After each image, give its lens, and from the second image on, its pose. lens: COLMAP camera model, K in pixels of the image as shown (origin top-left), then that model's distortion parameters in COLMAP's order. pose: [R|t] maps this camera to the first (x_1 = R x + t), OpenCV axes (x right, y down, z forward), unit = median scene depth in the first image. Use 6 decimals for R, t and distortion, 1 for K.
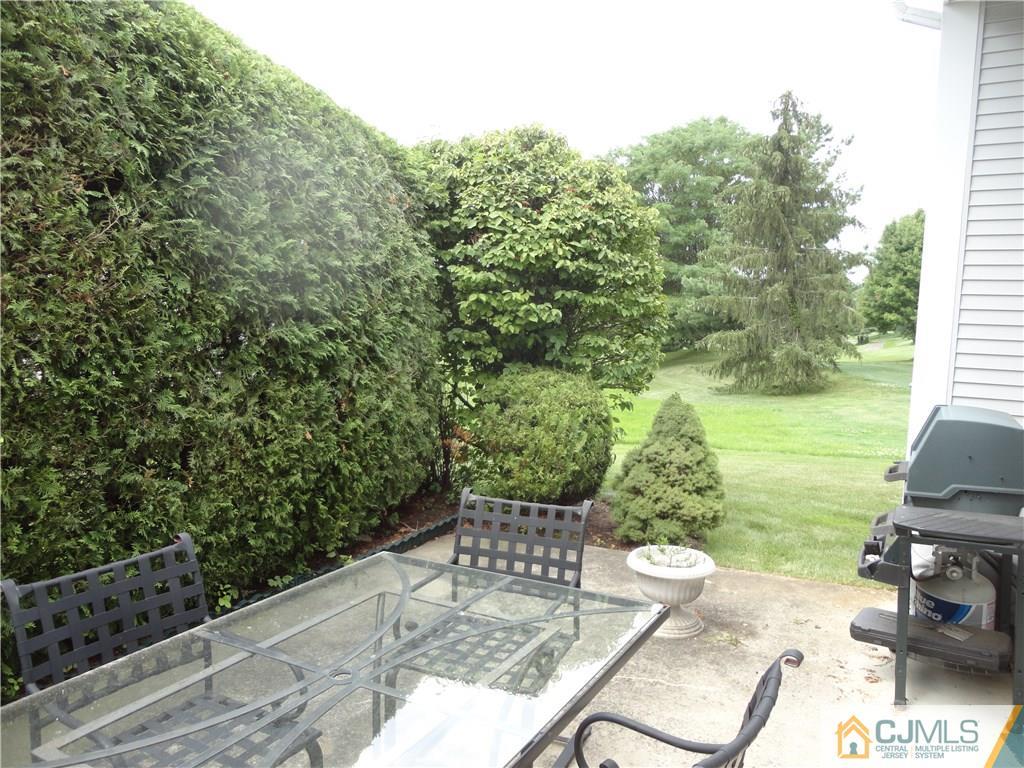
lens RADIAL K [[746.5, 0, 510.9], [0, 746.5, 385.4], [0, 0, 1]] dist [-0.016100, 0.010156]
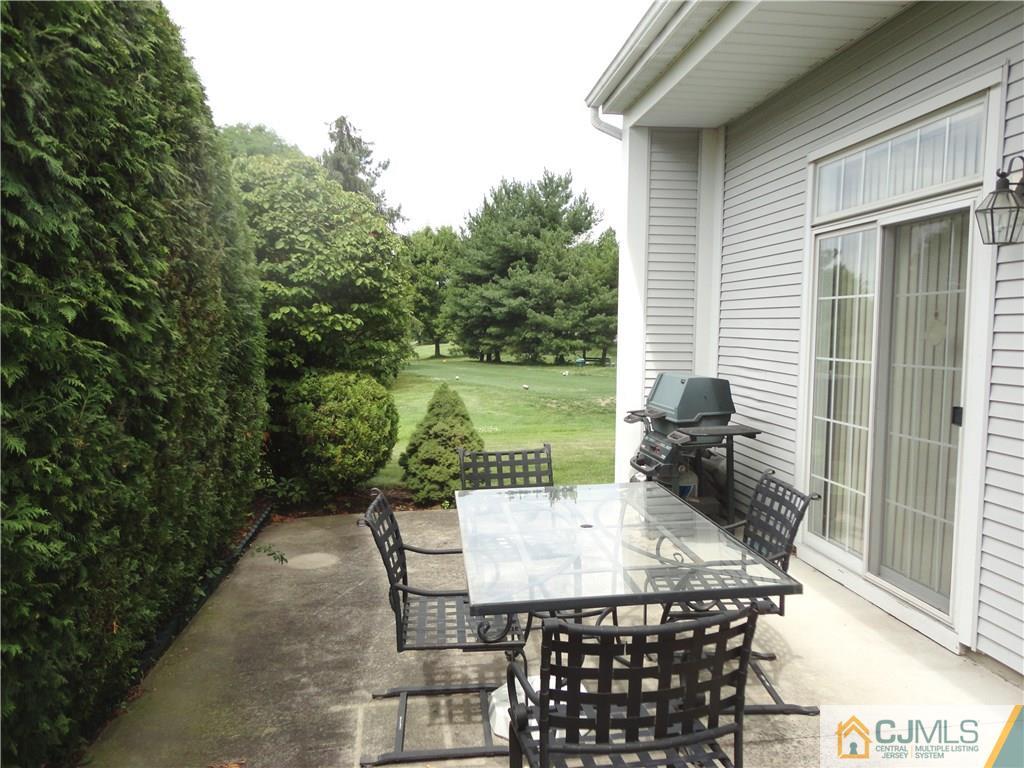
lens RADIAL K [[750.4, 0, 512.0], [0, 750.4, 384.0], [0, 0, 1]] dist [-0.003936, 0.002144]
pose [[0.805493, -0.064902, 0.589041, -0.099375], [0.071210, 0.997383, 0.012516, 0.000862], [-0.588312, 0.031864, 0.808006, -0.025116]]
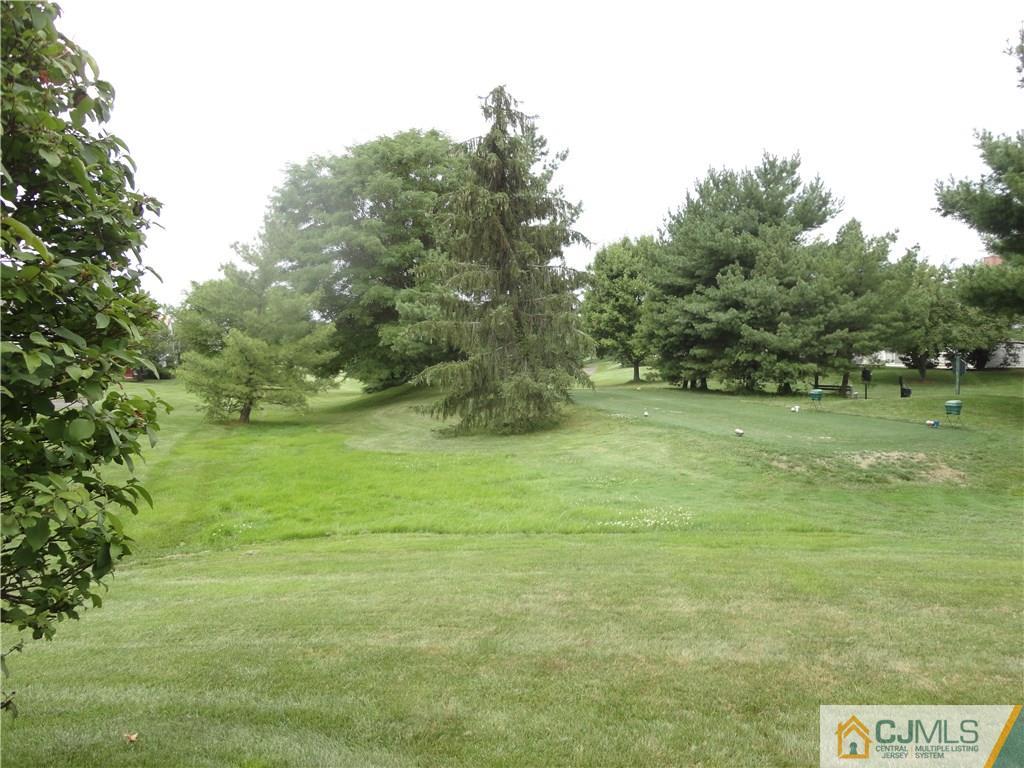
lens RADIAL K [[746.5, 0, 510.9], [0, 746.5, 385.4], [0, 0, 1]] dist [-0.016100, 0.010156]
pose [[0.937088, -0.045640, 0.346096, 0.064404], [0.060716, 0.997615, -0.032836, -0.015240], [-0.343771, 0.051784, 0.937624, 0.188880]]
